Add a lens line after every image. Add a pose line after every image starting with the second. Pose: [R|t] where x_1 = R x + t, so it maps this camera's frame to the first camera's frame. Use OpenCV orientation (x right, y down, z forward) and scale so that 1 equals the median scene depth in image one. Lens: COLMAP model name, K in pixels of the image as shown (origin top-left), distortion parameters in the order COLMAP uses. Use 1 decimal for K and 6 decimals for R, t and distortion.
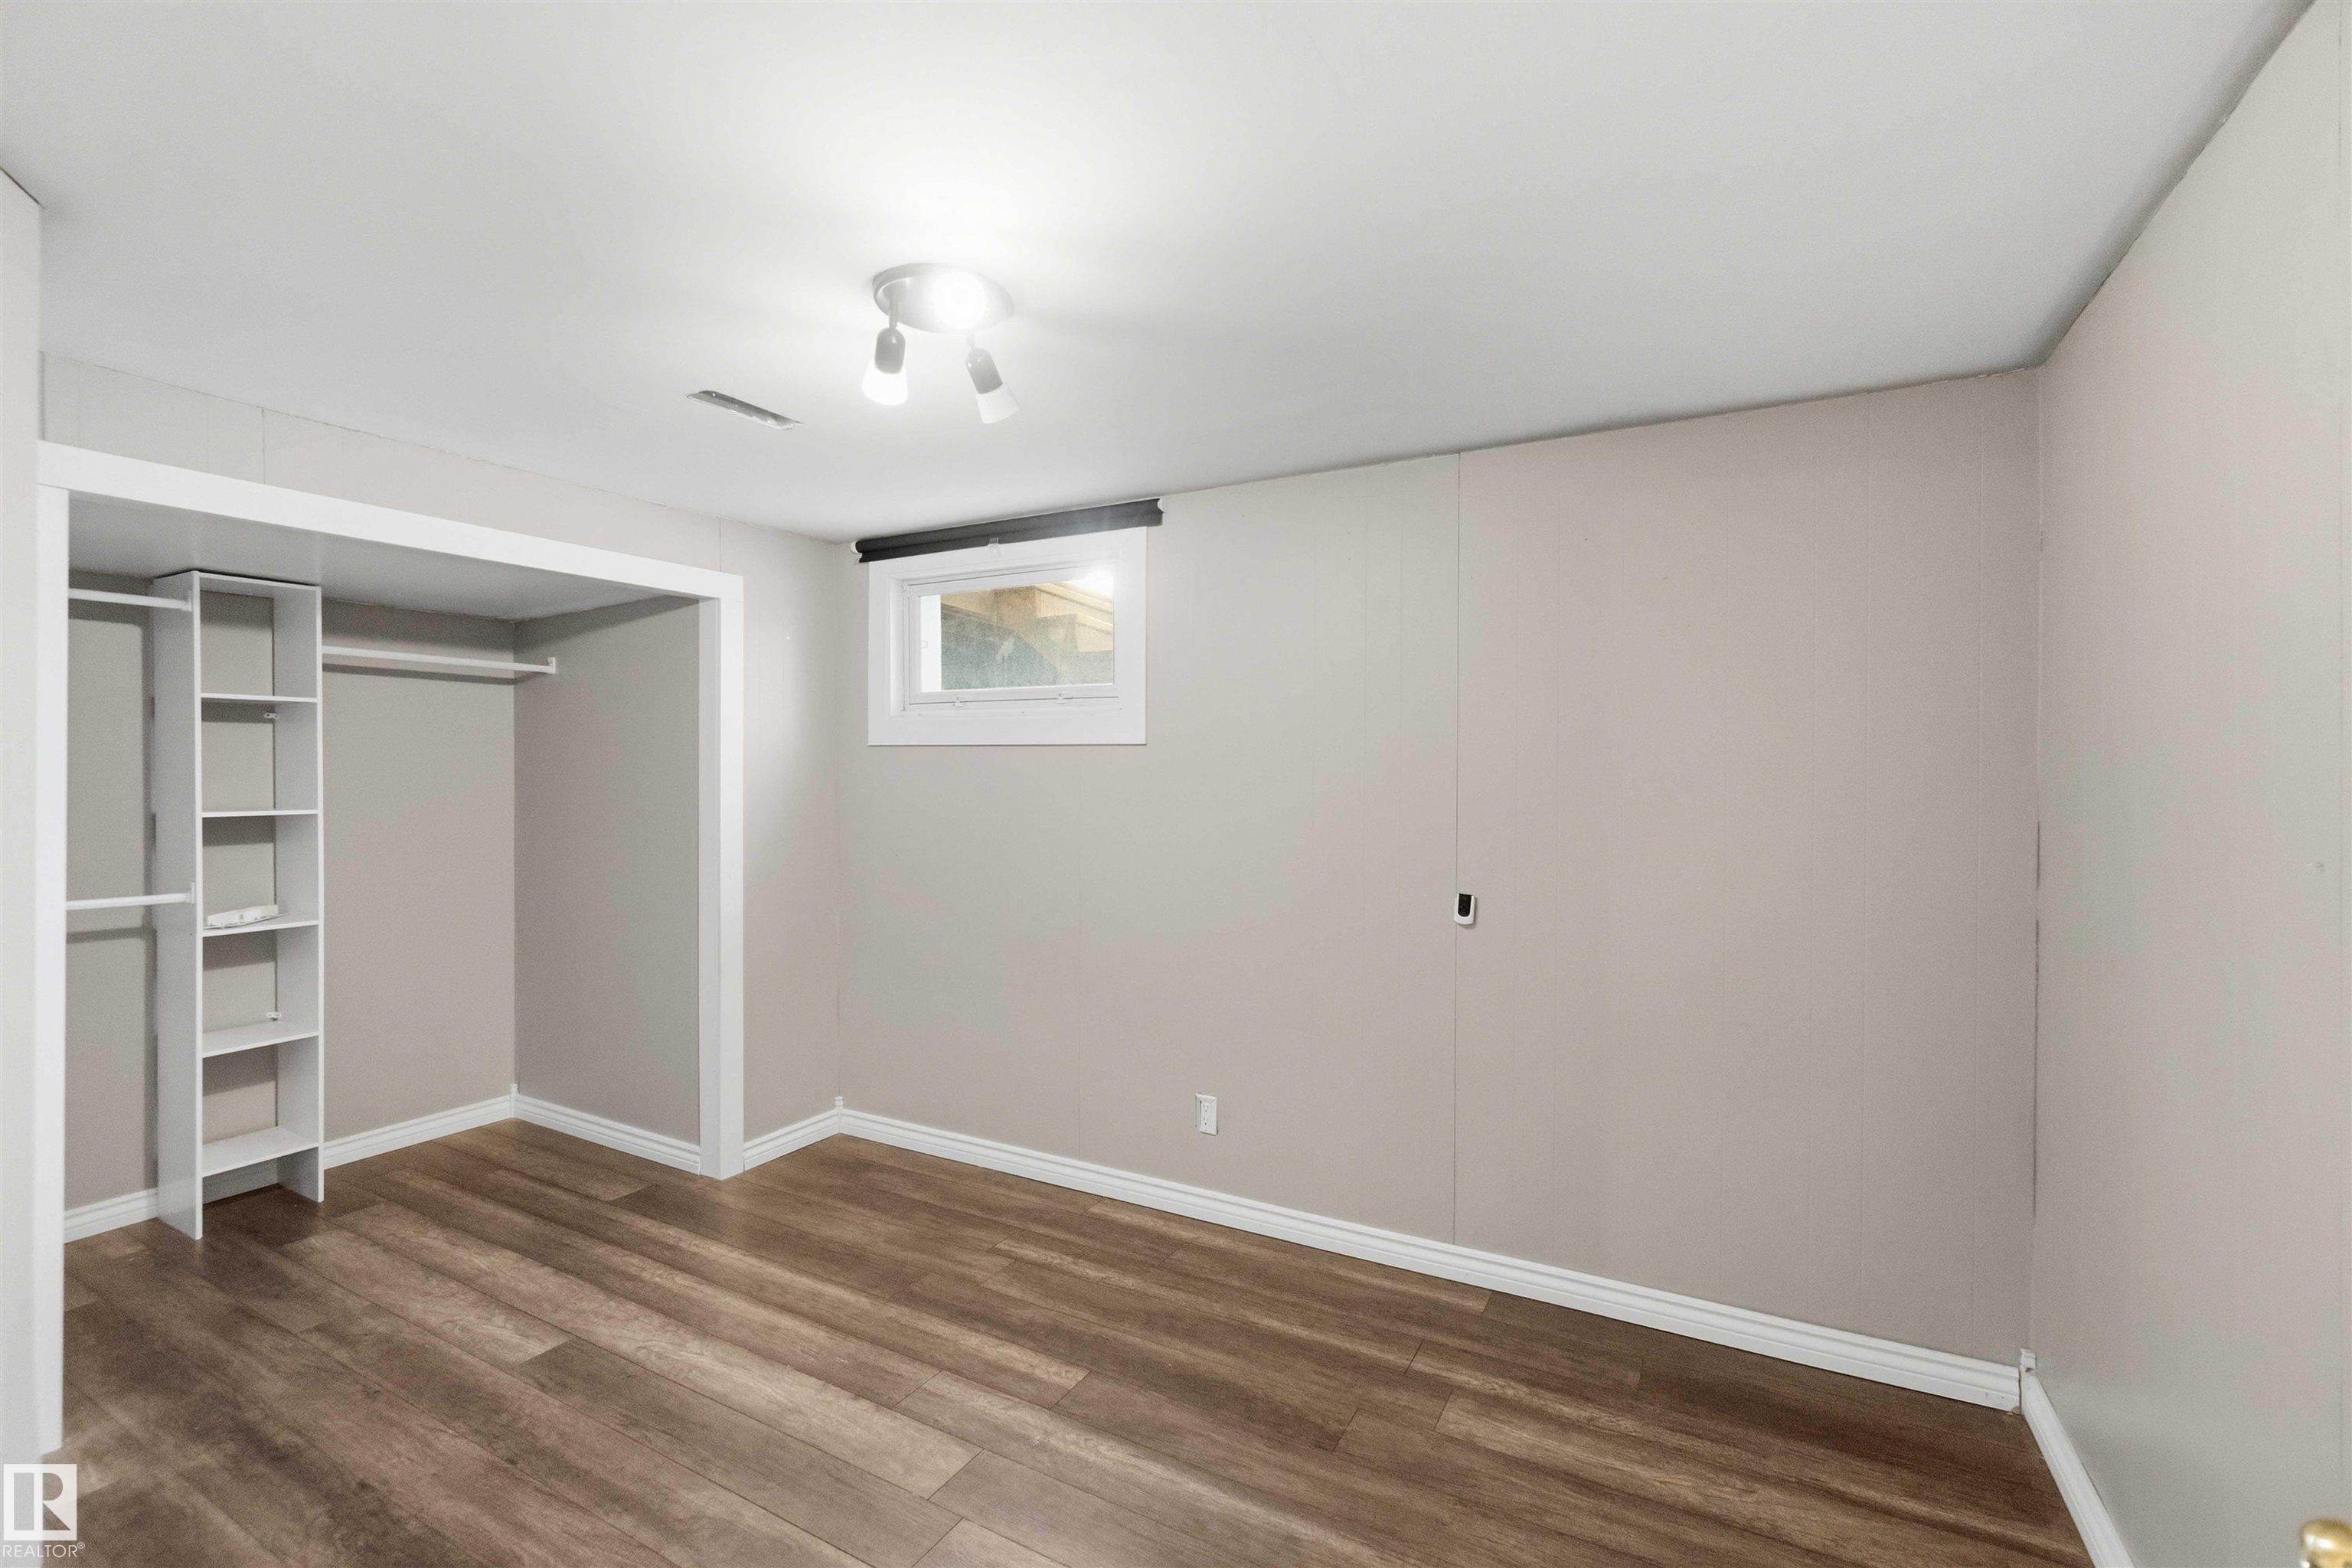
lens RADIAL K [[1030.6, 0, 1173.2], [0, 1030.6, 780.0], [0, 0, 1]] dist [-0.004458, 0.001187]
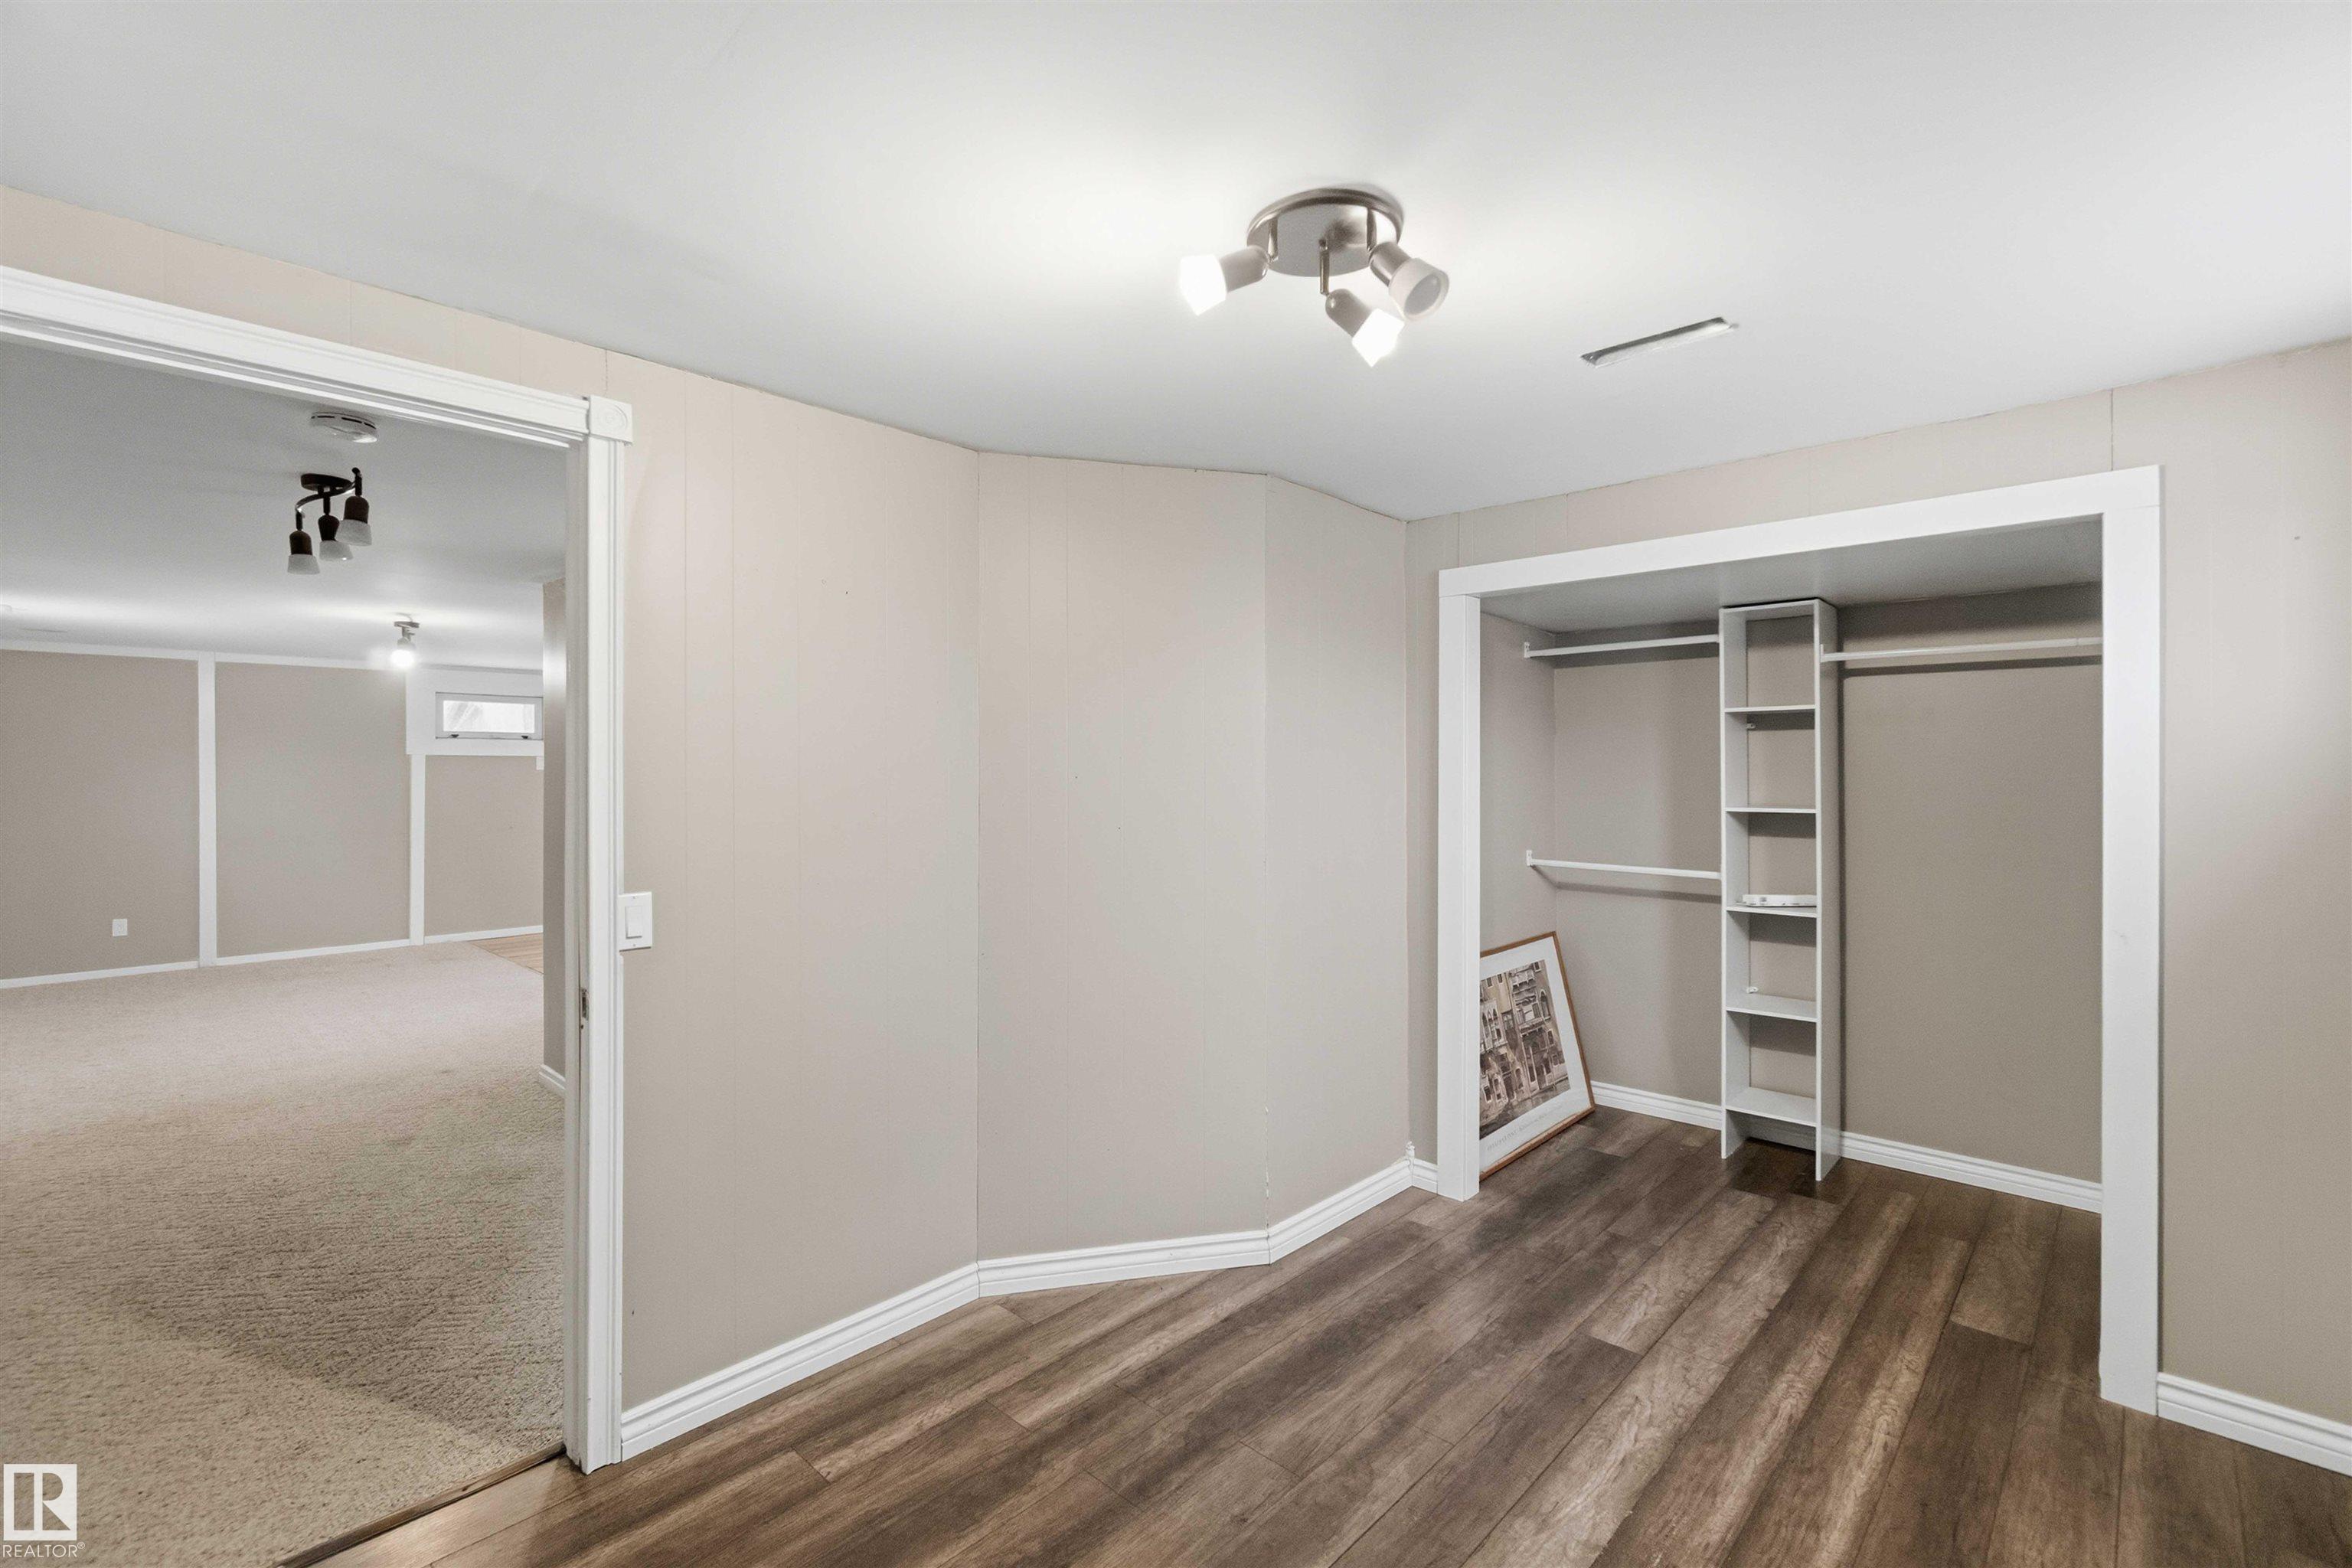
lens RADIAL K [[1030.6, 0, 1166.0], [0, 1030.6, 752.6], [0, 0, 1]] dist [-0.004458, 0.001187]
pose [[-0.255229, -0.019503, -0.966684, 0.400421], [-0.010207, 0.999795, -0.017476, -0.003659], [0.966827, 0.005406, -0.255376, 0.674874]]
